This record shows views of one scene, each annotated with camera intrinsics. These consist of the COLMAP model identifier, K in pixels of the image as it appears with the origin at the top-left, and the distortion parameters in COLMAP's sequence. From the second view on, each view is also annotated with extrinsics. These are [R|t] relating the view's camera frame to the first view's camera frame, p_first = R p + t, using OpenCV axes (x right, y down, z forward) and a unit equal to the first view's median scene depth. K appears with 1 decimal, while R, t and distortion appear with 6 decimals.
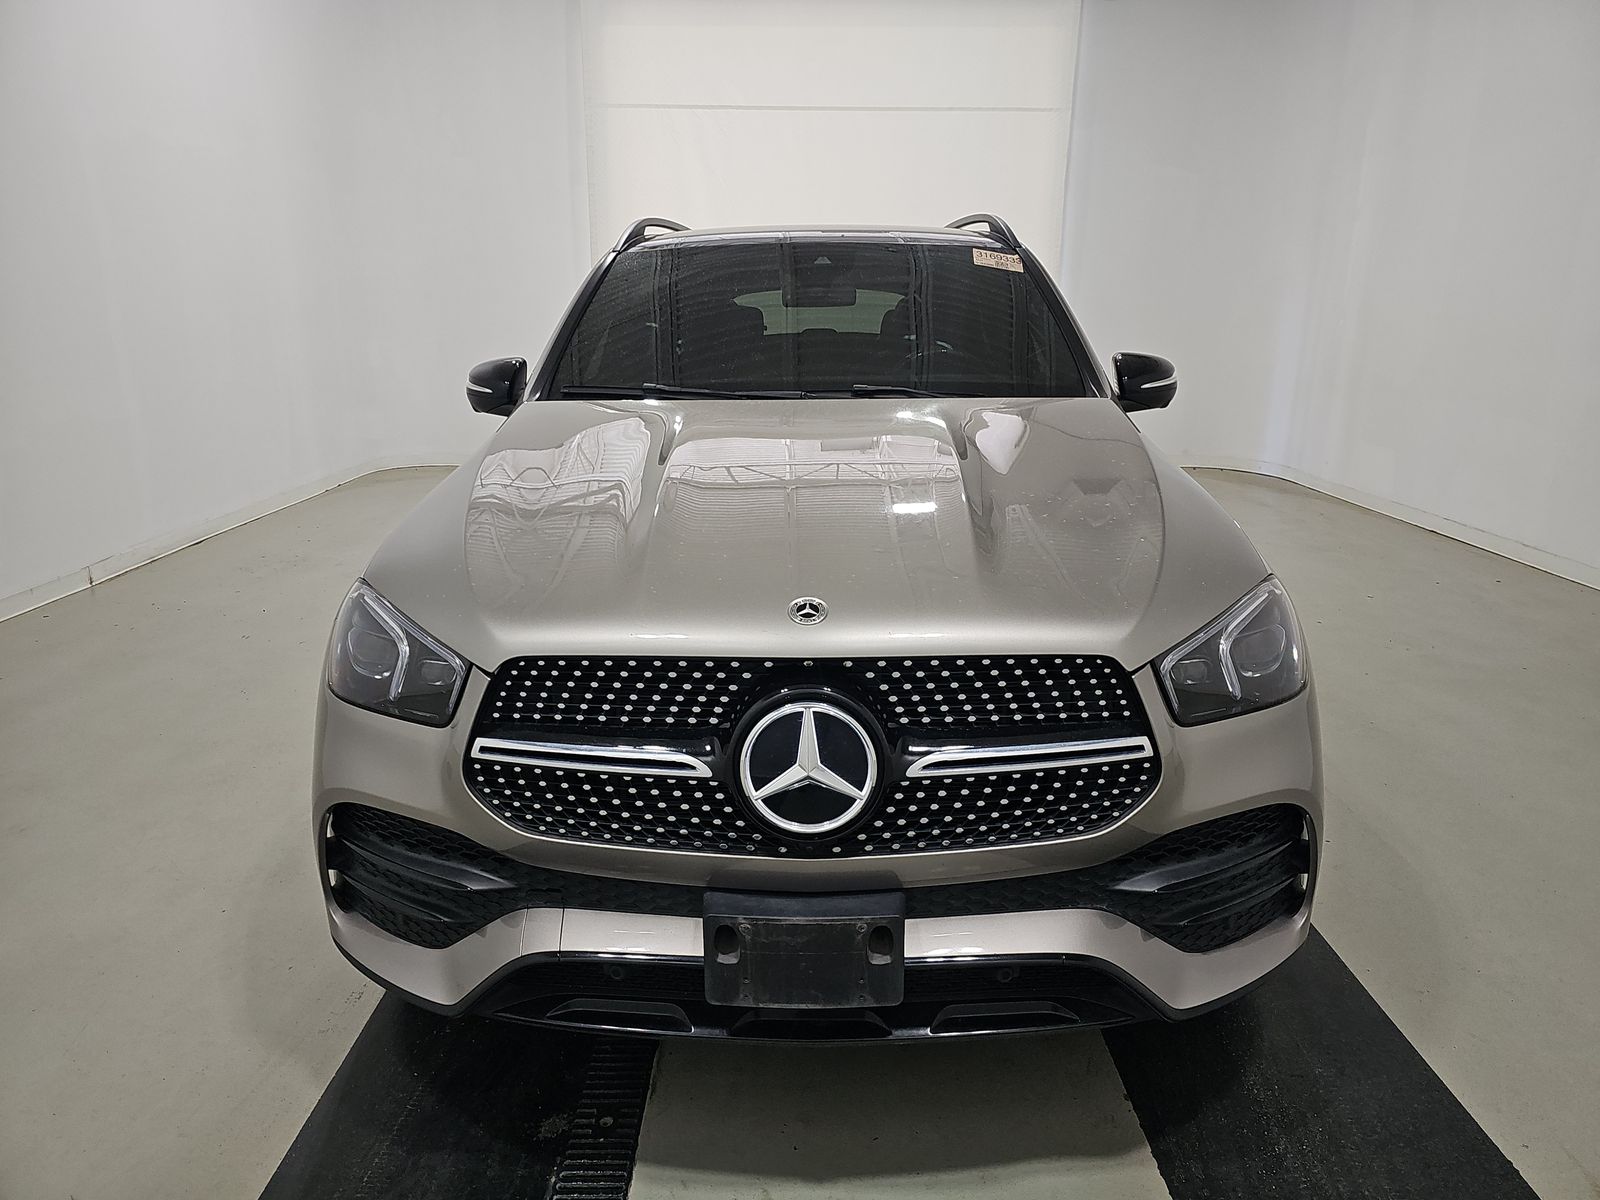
lens RADIAL K [[1053.6, 0, 800.0], [0, 1053.6, 600.0], [0, 0, 1]] dist [-0.003529, -0.002555]
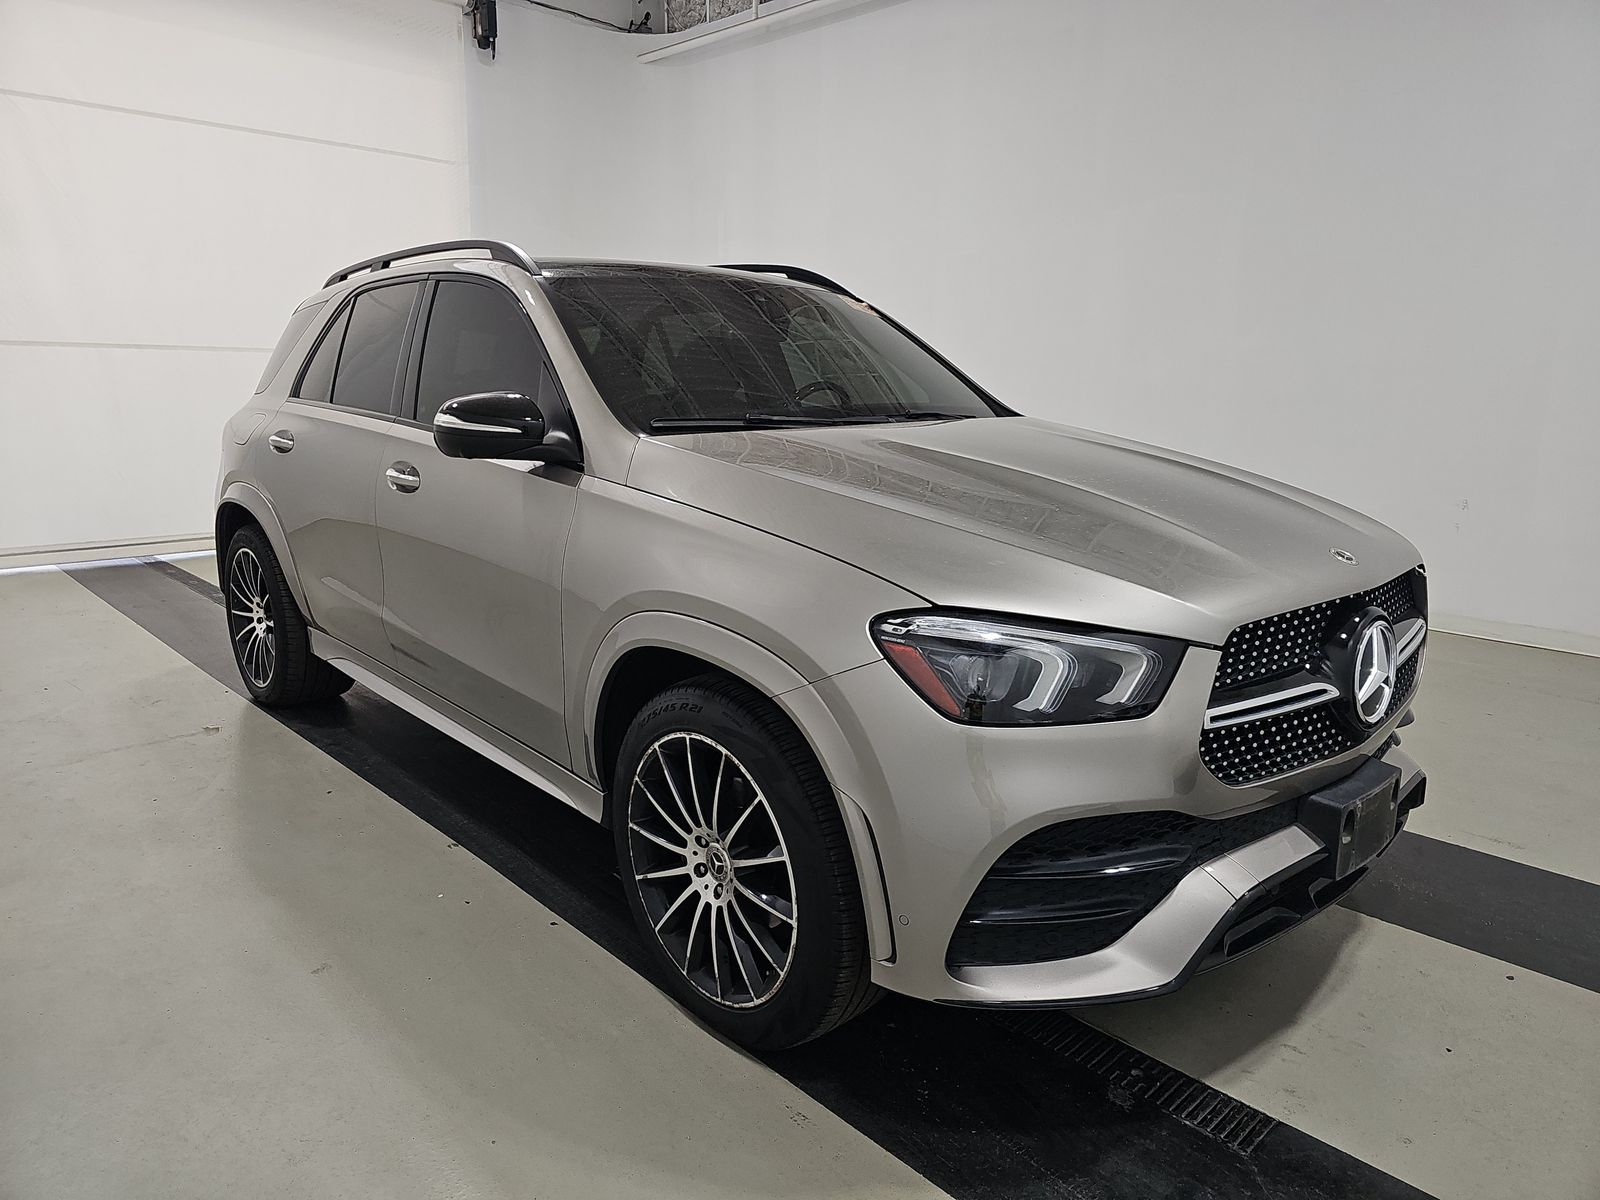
lens RADIAL K [[1053.6, 0, 800.0], [0, 1053.6, 600.0], [0, 0, 1]] dist [-0.003529, -0.002555]
pose [[0.726464, -0.132694, 0.674272, -1.152451], [0.169260, 0.985503, 0.011581, -0.056854], [-0.666034, 0.105714, 0.738392, 0.399469]]
